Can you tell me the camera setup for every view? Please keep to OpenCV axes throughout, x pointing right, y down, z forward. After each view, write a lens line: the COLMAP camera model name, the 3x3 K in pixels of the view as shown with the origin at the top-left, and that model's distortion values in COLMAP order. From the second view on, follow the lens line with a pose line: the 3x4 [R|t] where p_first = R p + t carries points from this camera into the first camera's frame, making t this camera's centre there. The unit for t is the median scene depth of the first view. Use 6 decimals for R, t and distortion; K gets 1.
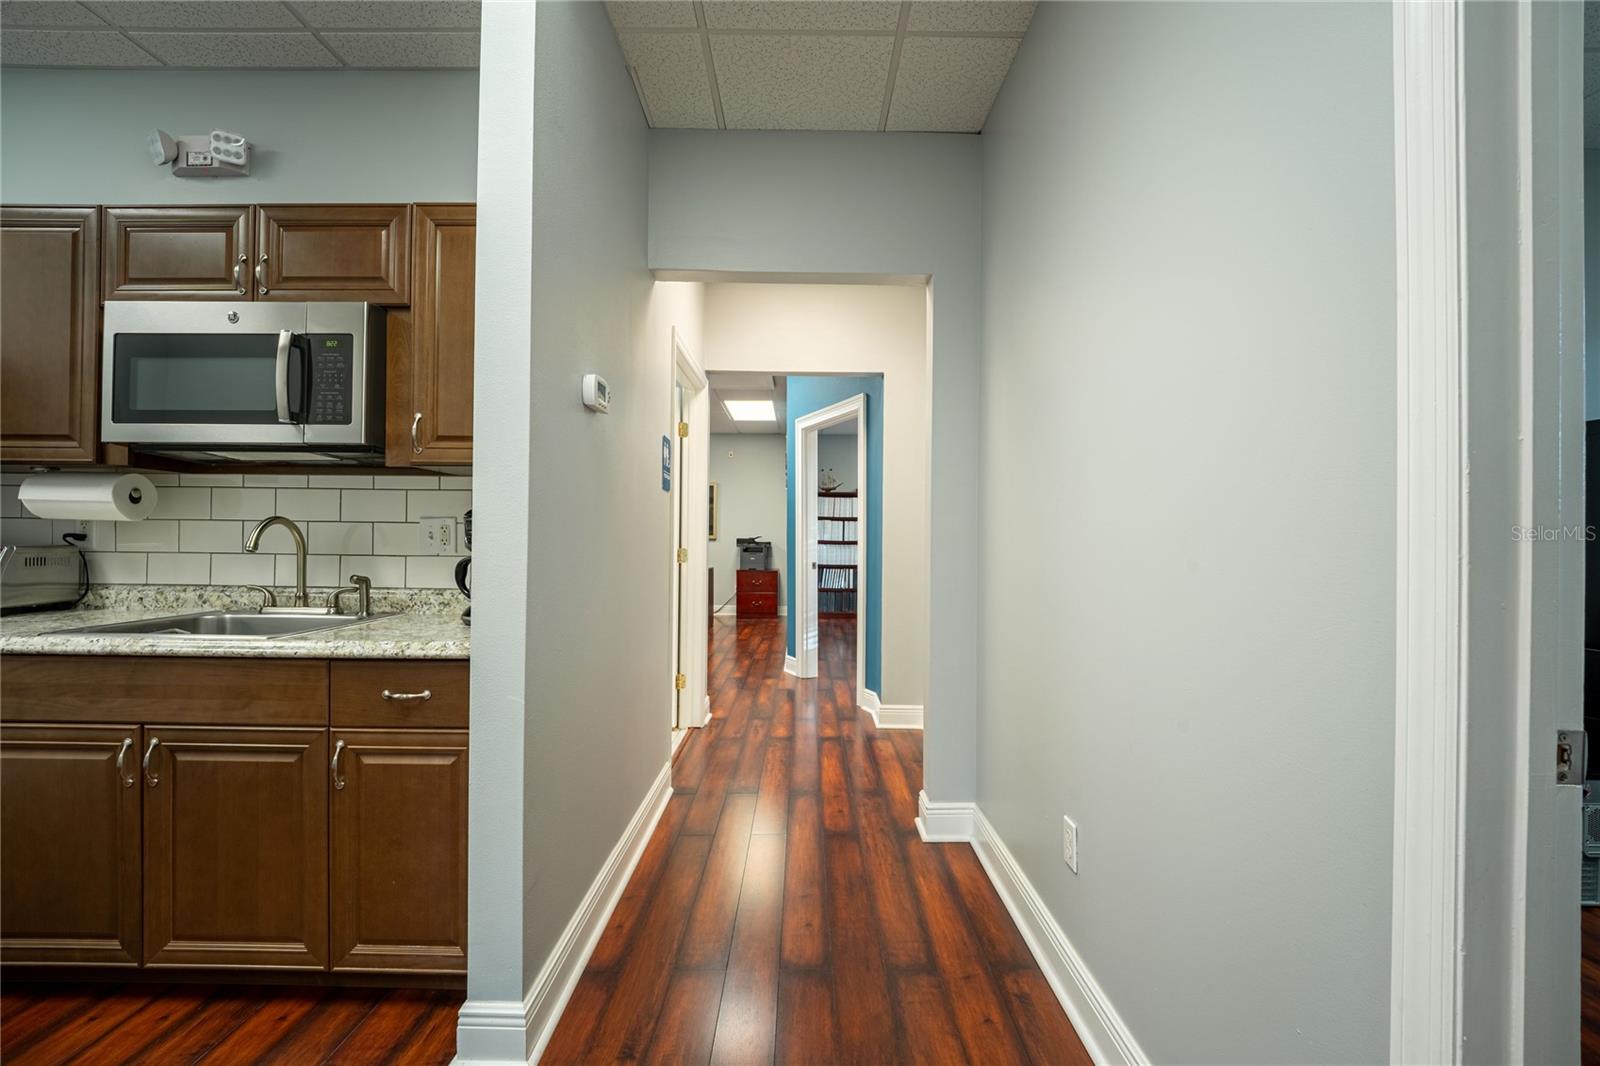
lens RADIAL K [[661.5, 0, 803.4], [0, 661.5, 535.6], [0, 0, 1]] dist [-0.017780, 0.000013]
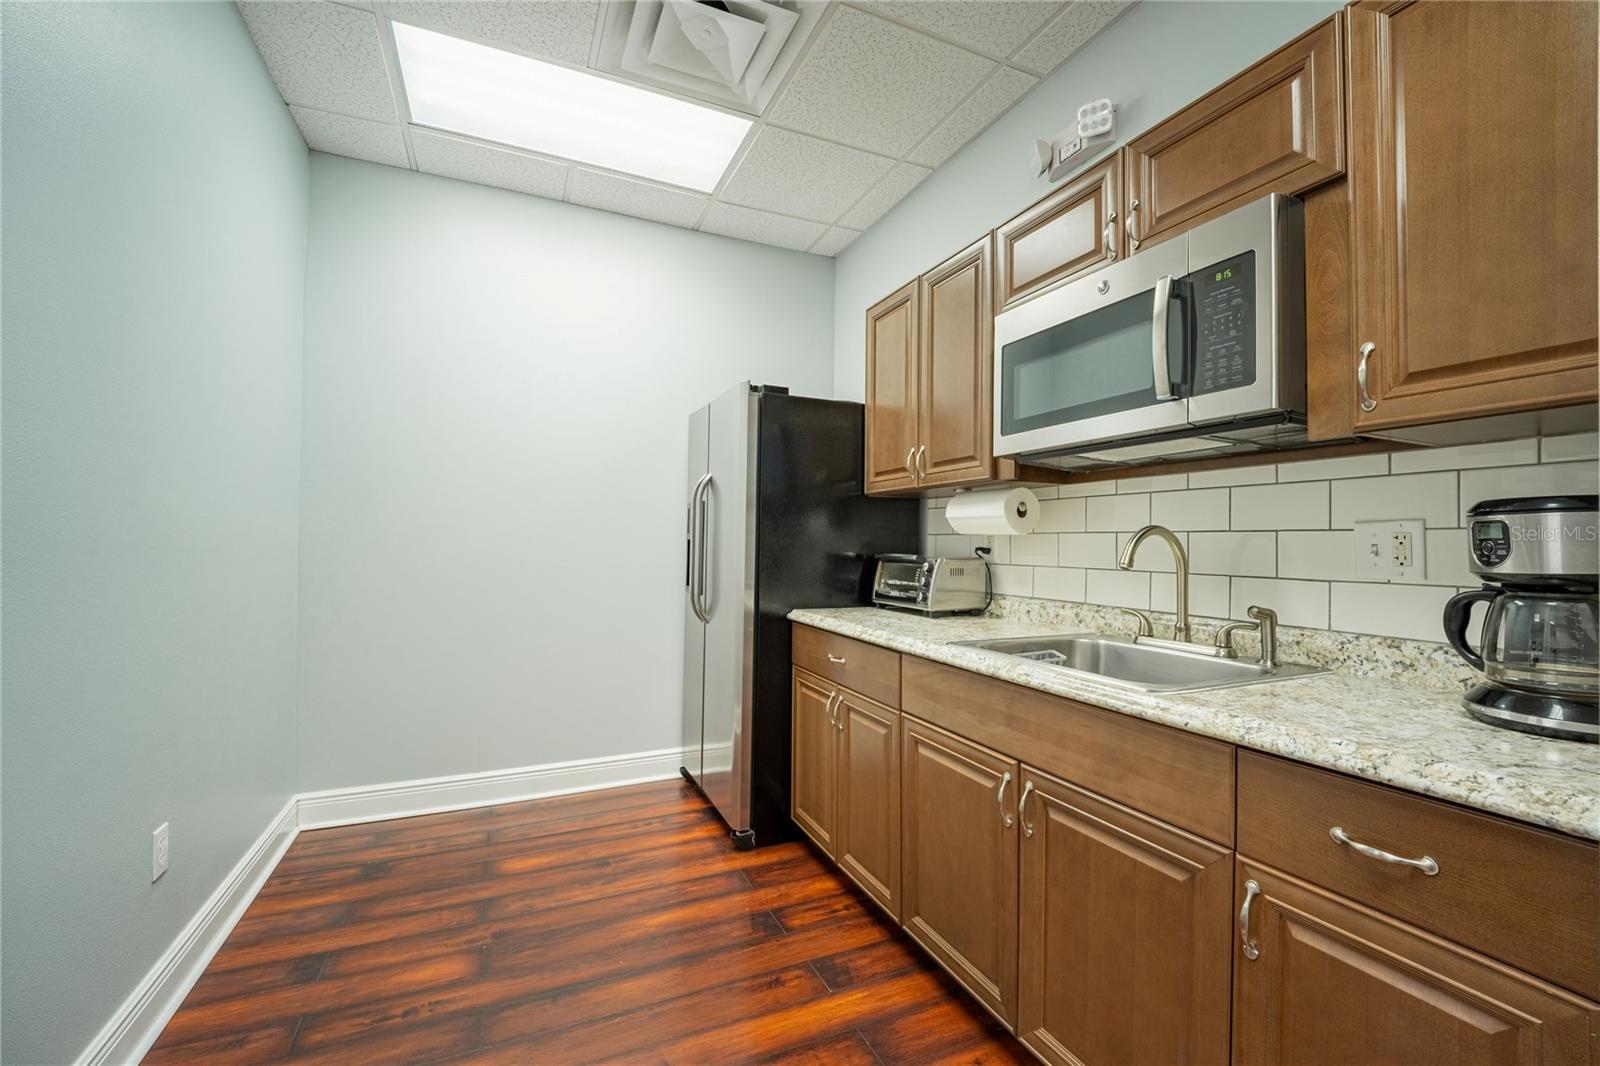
lens RADIAL K [[654.2, 0, 797.1], [0, 654.2, 536.1], [0, 0, 1]] dist [0.012887, -0.022753]
pose [[0.398617, -0.016307, -0.916973, -0.259605], [-0.002466, 0.999819, -0.018853, -0.000408], [0.917114, 0.009777, 0.398504, 0.299091]]
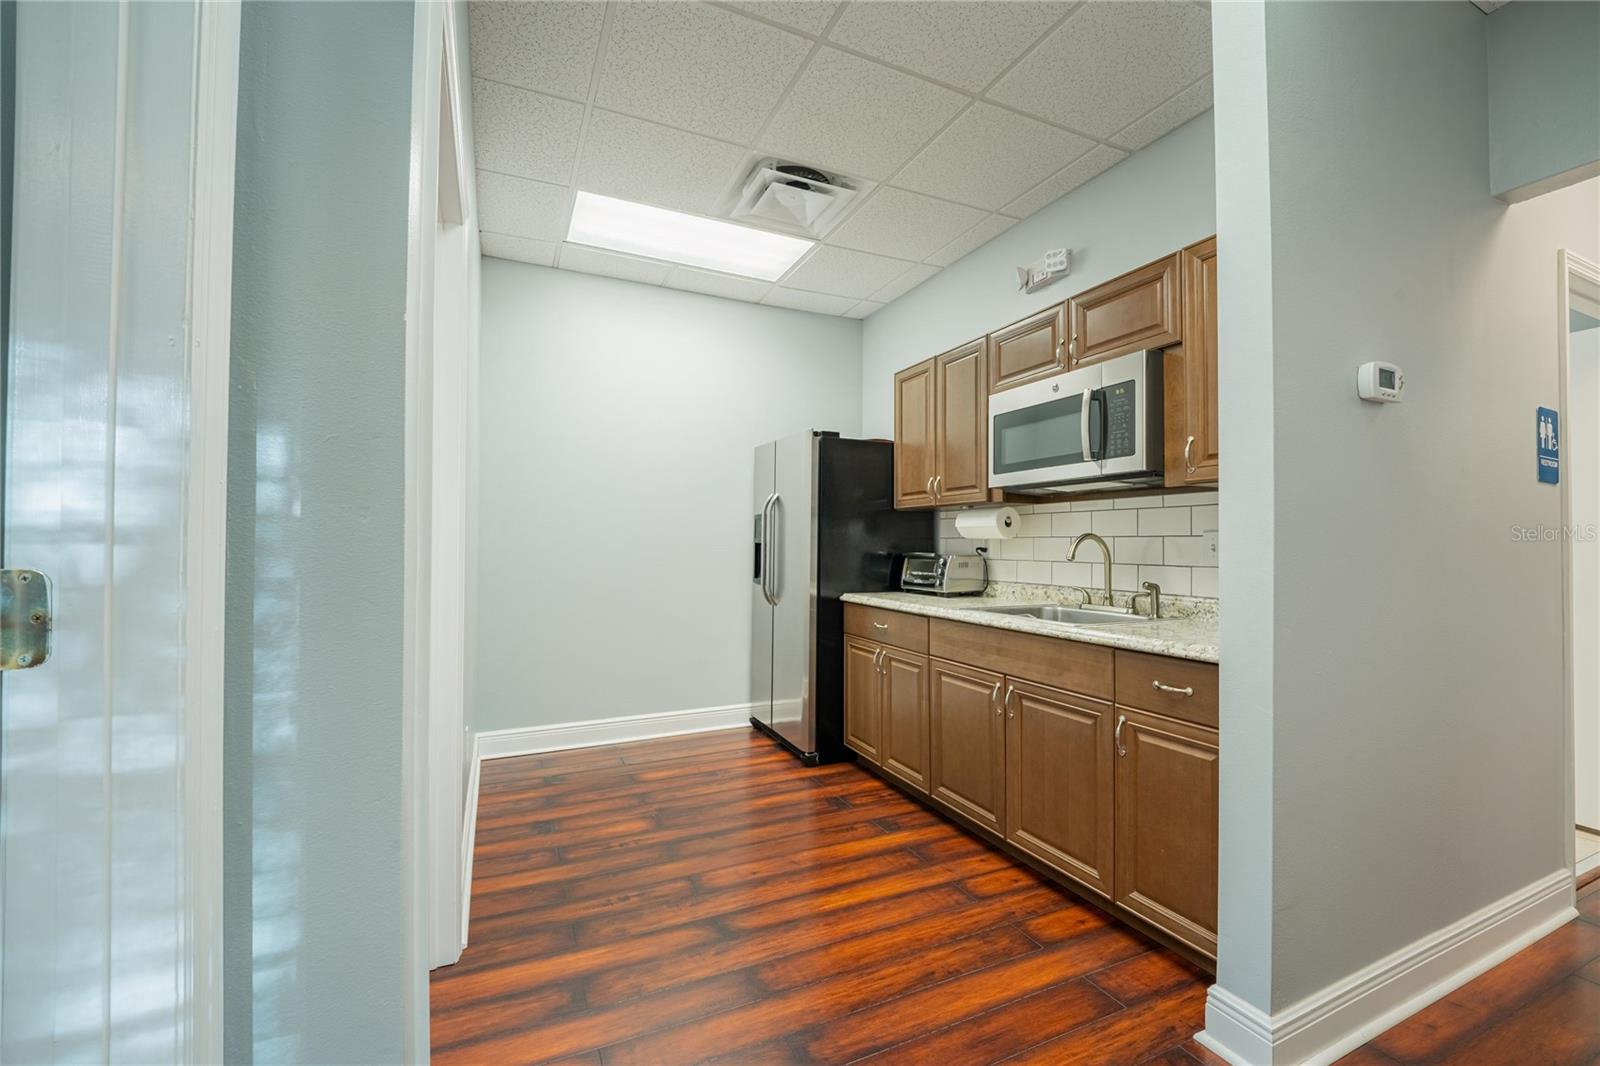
lens RADIAL K [[654.2, 0, 797.1], [0, 654.2, 536.1], [0, 0, 1]] dist [0.012887, -0.022753]
pose [[0.404751, -0.020278, -0.914202, 0.145483], [0.003566, 0.999781, -0.020598, 0.000395], [0.914420, 0.005077, 0.404735, -0.044196]]
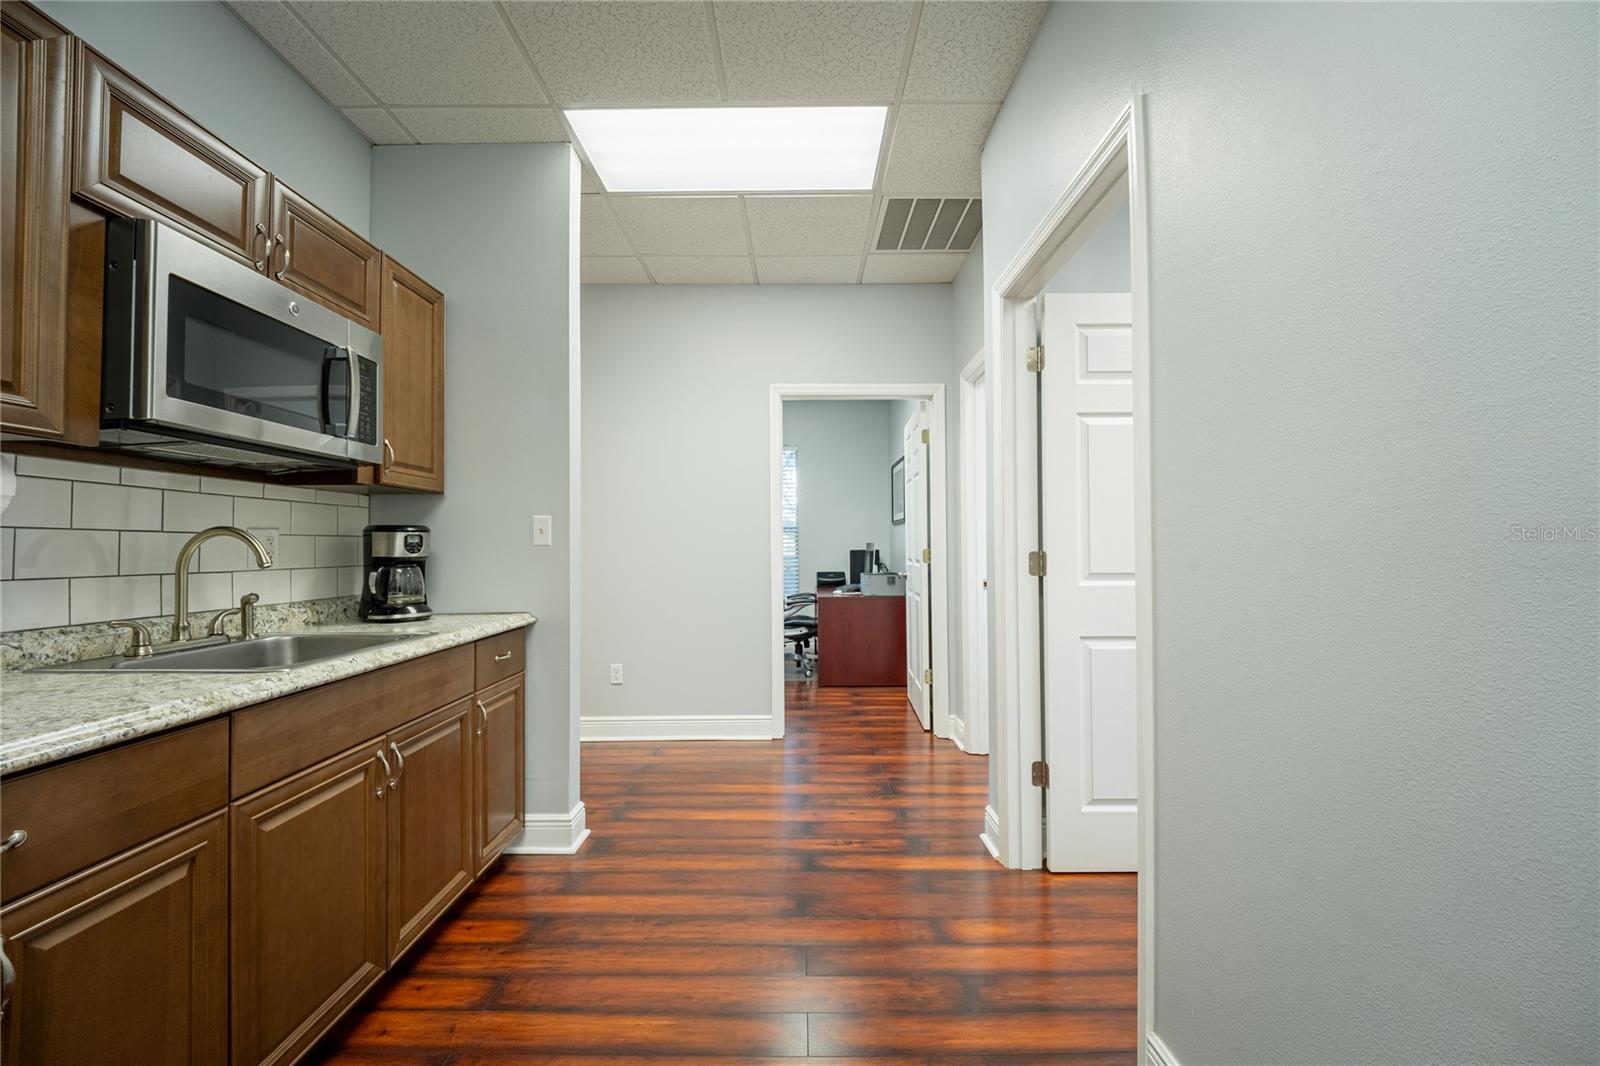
lens RADIAL K [[672.2, 0, 797.2], [0, 672.2, 548.1], [0, 0, 1]] dist [0.001601, 0.000019]
pose [[0.012979, -0.010224, 0.999863, -1.749573], [0.000461, 0.999948, 0.010219, -0.011086], [-0.999916, 0.000329, 0.012983, 0.278713]]
